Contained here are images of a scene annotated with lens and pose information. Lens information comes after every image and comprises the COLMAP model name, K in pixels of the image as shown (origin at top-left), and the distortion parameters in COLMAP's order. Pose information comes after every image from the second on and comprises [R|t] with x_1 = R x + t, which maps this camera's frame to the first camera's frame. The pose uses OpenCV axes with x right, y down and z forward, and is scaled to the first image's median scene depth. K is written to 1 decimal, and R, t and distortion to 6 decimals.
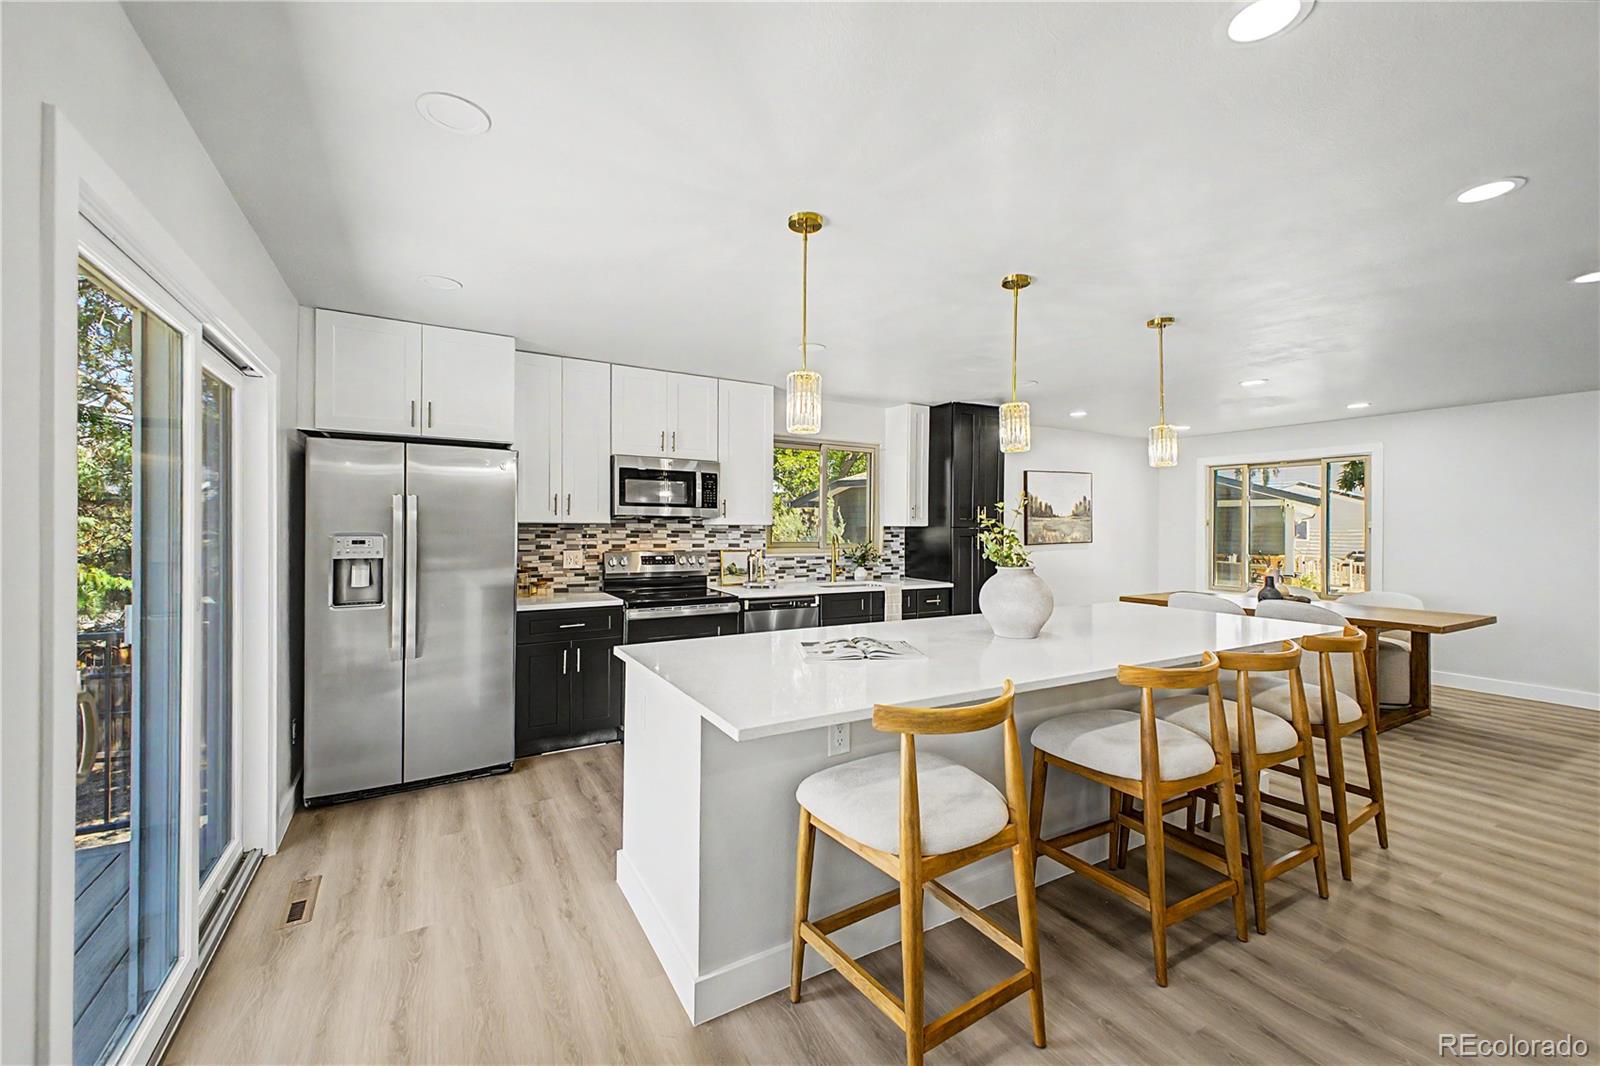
lens RADIAL K [[631.4, 0, 801.0], [0, 631.4, 522.0], [0, 0, 1]] dist [0.003358, 0.000209]
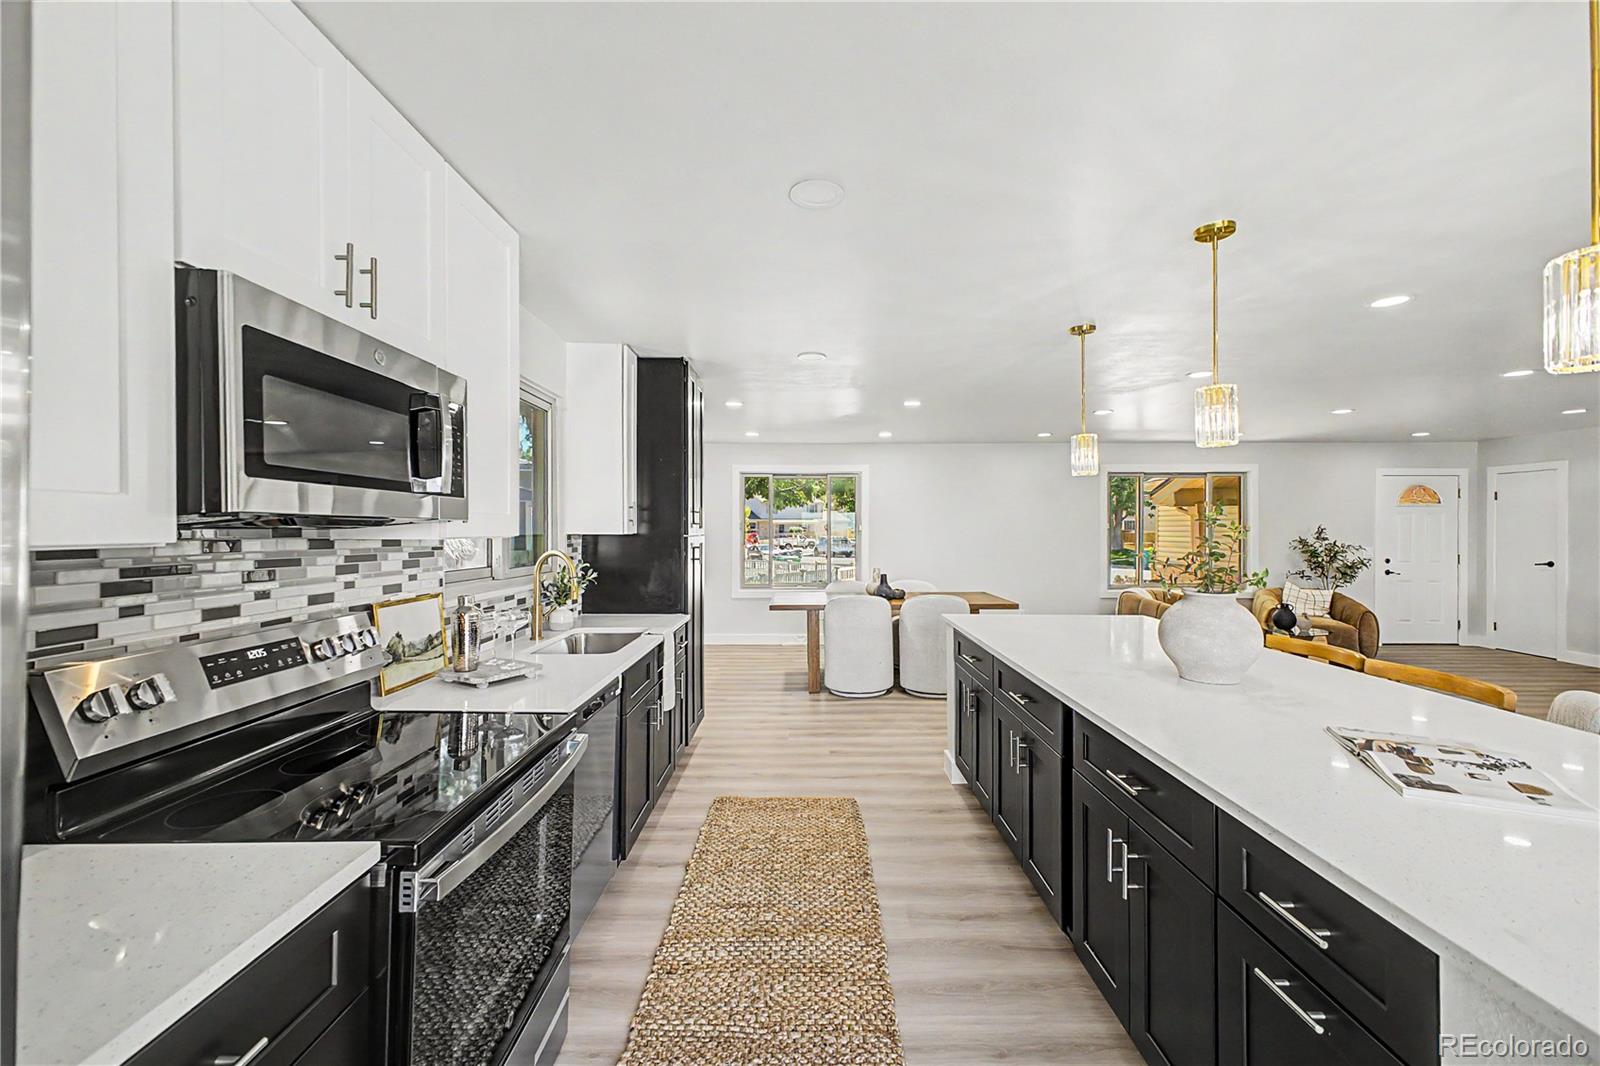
lens RADIAL K [[631.4, 0, 802.5], [0, 631.4, 528.1], [0, 0, 1]] dist [0.003358, 0.000209]
pose [[0.495664, -0.005587, 0.868496, -0.339409], [0.001582, 0.999983, 0.005529, -0.003933], [-0.868513, -0.001366, 0.495665, 0.593254]]
